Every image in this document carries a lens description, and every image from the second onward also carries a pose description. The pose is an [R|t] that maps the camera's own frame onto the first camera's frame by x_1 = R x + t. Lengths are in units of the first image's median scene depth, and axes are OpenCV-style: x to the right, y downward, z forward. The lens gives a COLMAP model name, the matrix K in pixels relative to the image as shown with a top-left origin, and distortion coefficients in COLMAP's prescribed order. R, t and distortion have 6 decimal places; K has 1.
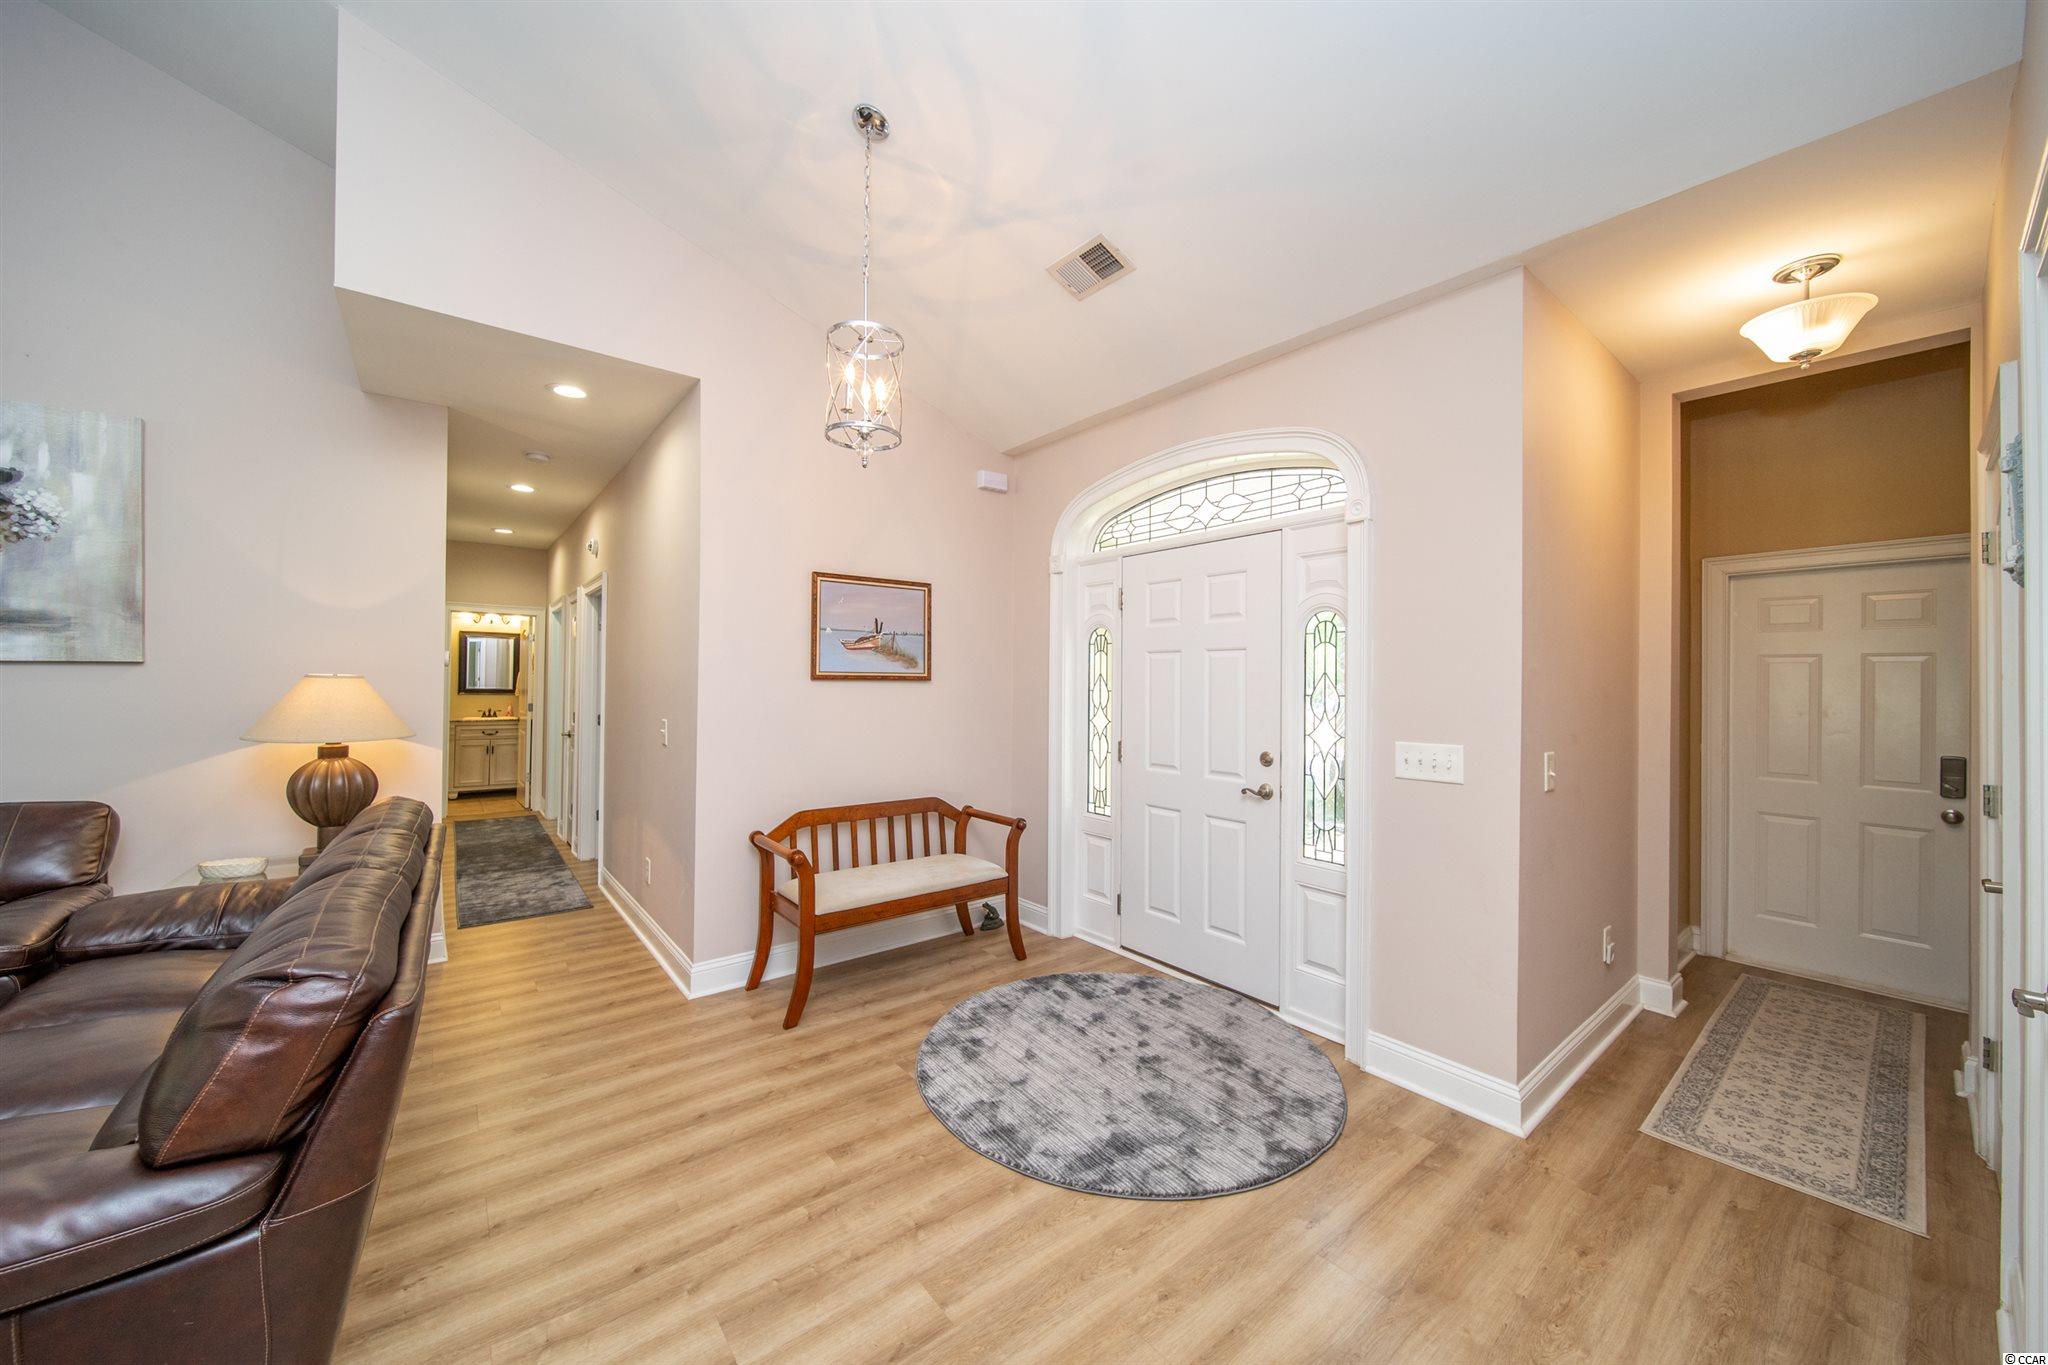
lens RADIAL K [[735.6, 0, 1009.7], [0, 735.6, 684.6], [0, 0, 1]] dist [-0.001424, -0.000245]
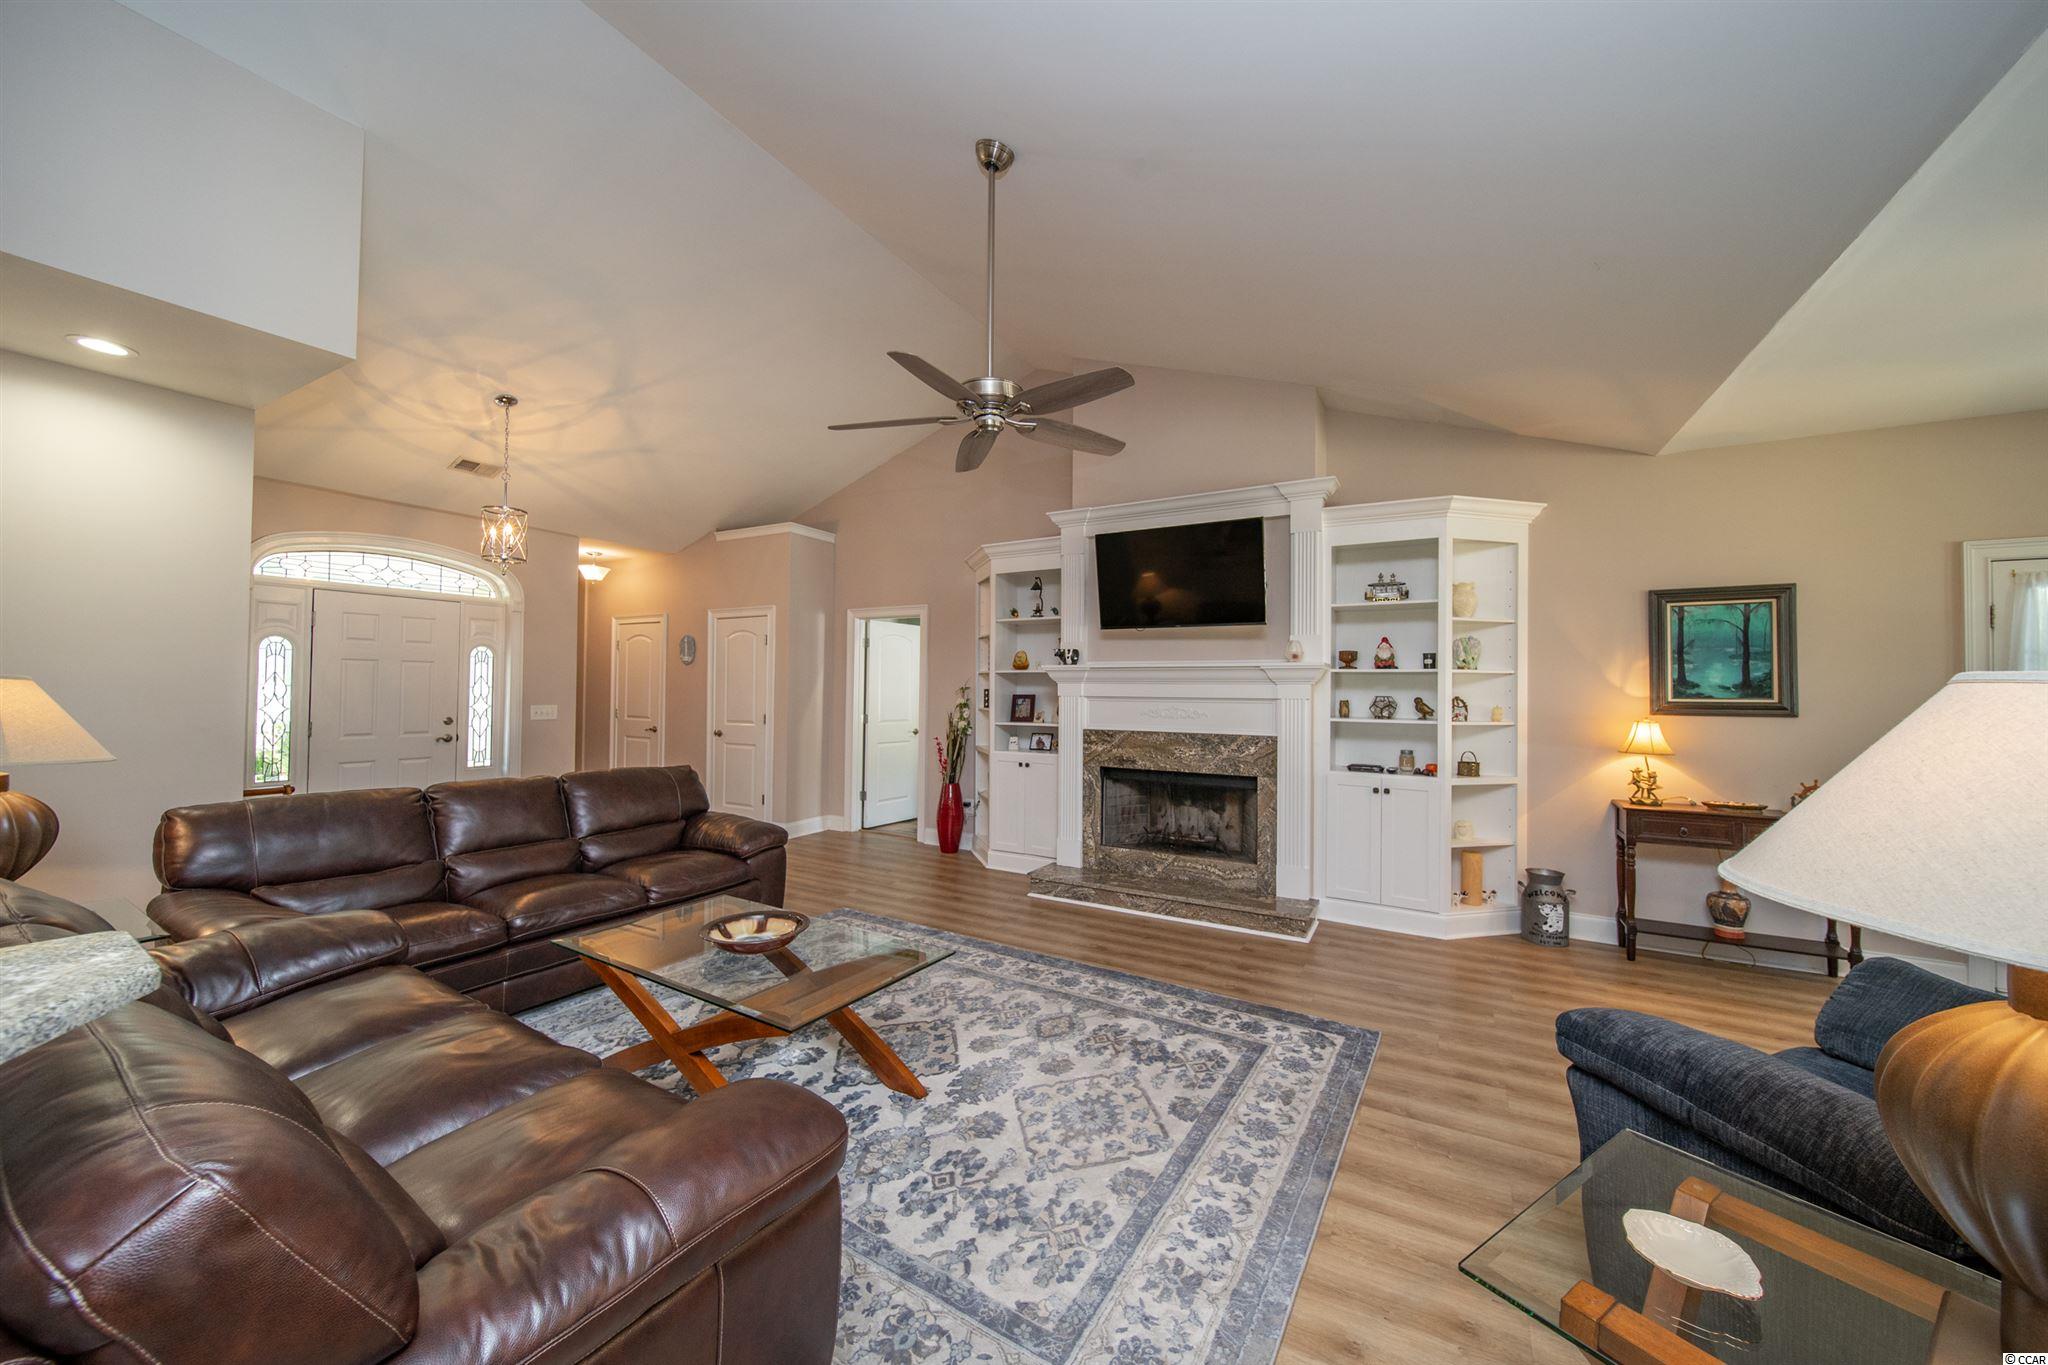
lens RADIAL K [[737.9, 0, 1012.4], [0, 737.9, 672.9], [0, 0, 1]] dist [0.000978, 0.000084]
pose [[-0.367752, 0.005840, 0.929905, -1.819147], [-0.014509, 0.999823, -0.012017, -0.019504], [-0.929811, -0.017911, -0.367602, 0.321304]]
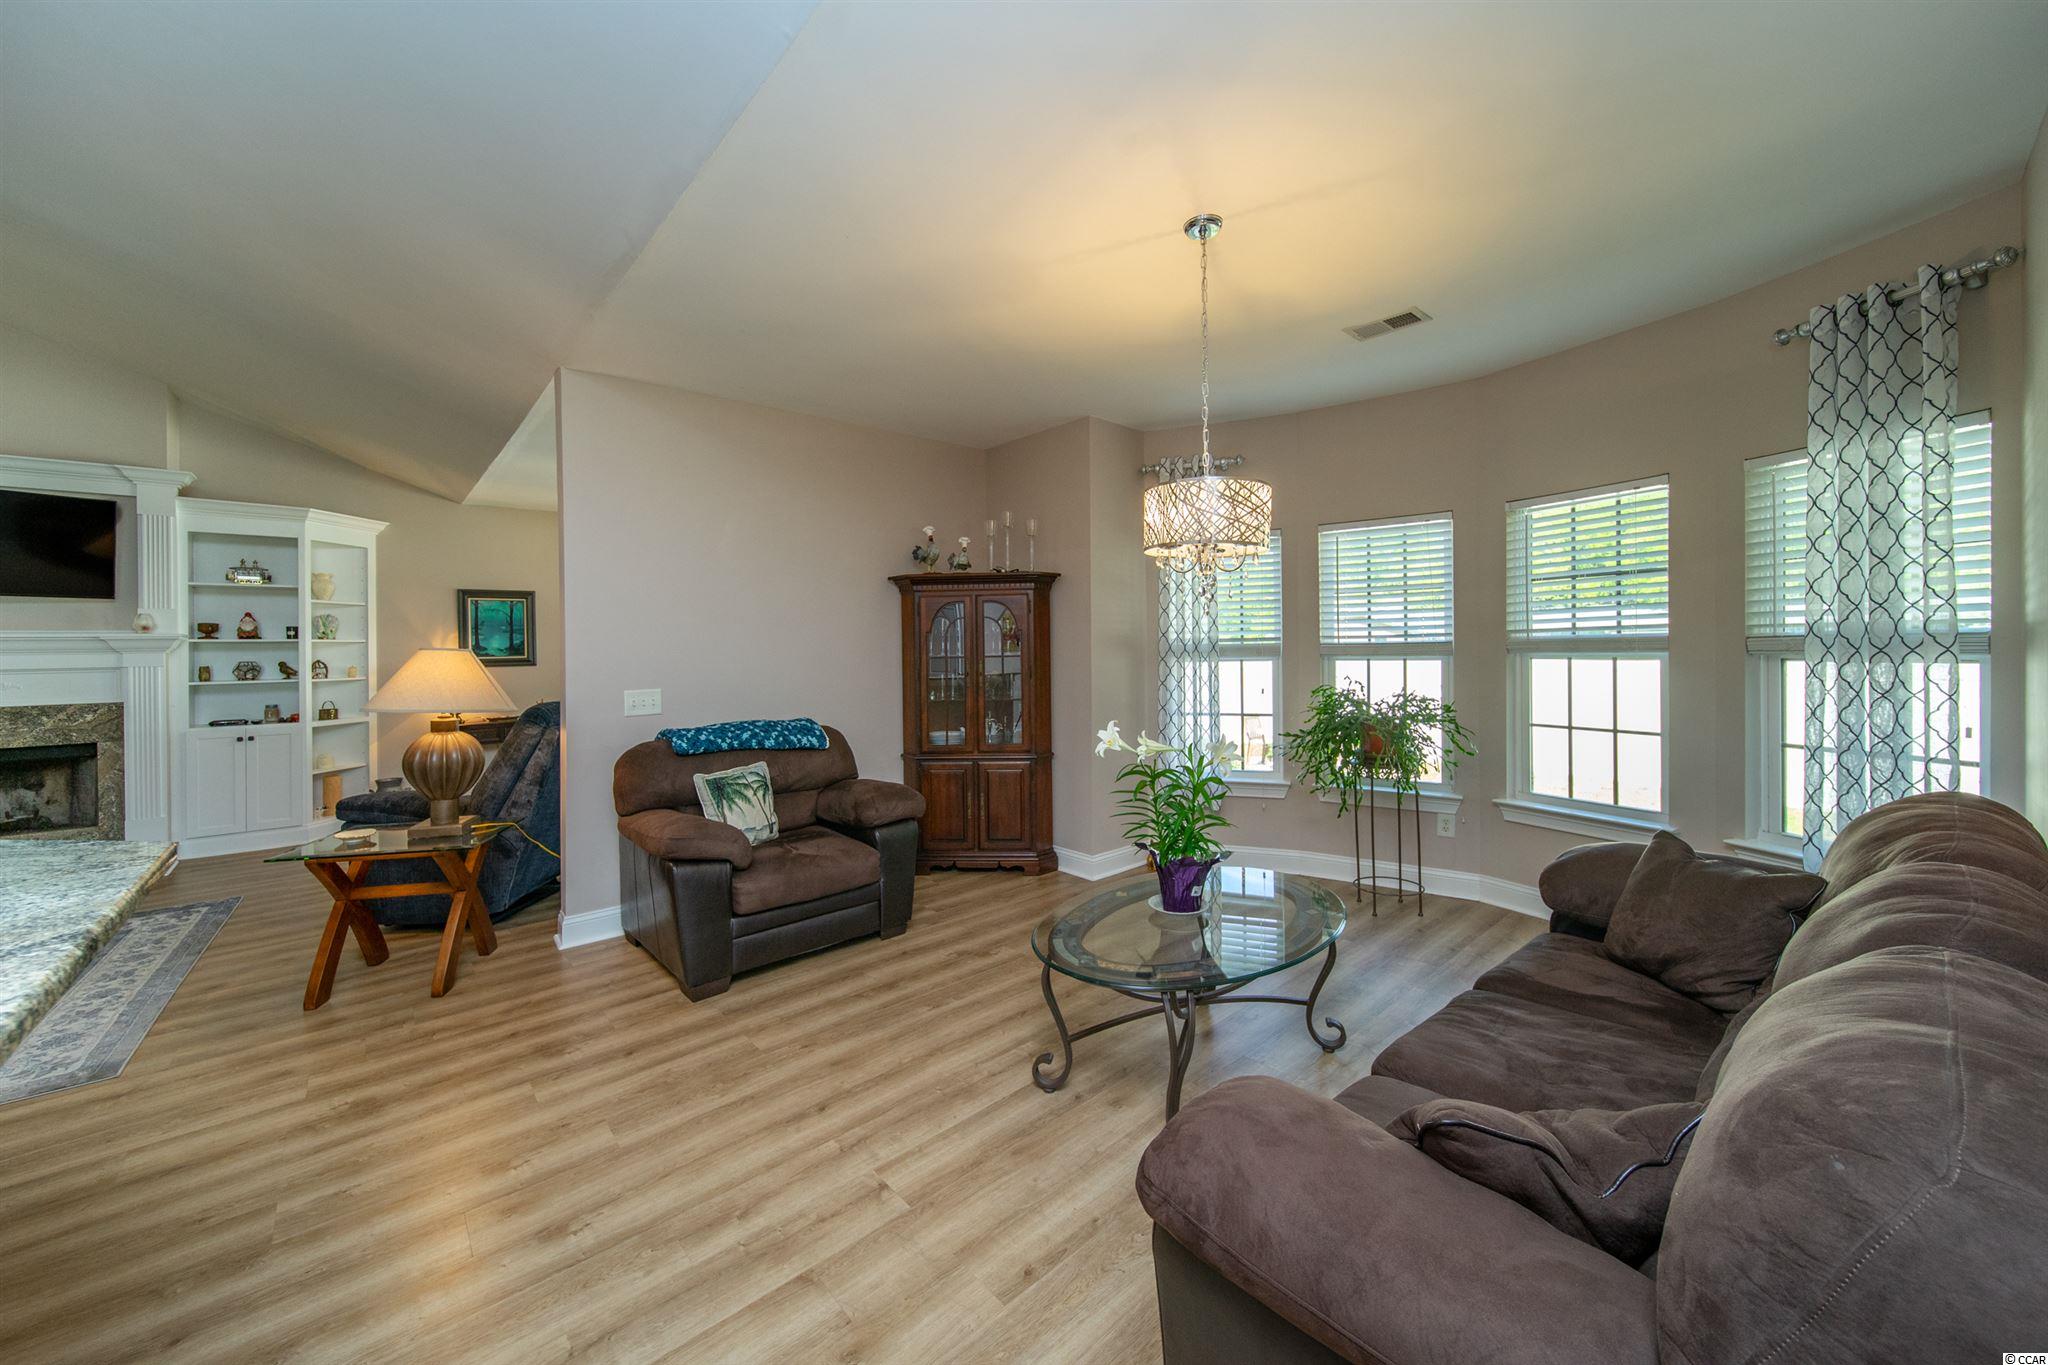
lens RADIAL K [[753.9, 0, 1003.7], [0, 753.9, 648.5], [0, 0, 1]] dist [-0.006307, -0.000361]
pose [[-0.998868, 0.007120, -0.047029, -2.400317], [0.007174, 0.999974, -0.000978, -0.018464], [0.047021, -0.001314, -0.998893, 0.918945]]
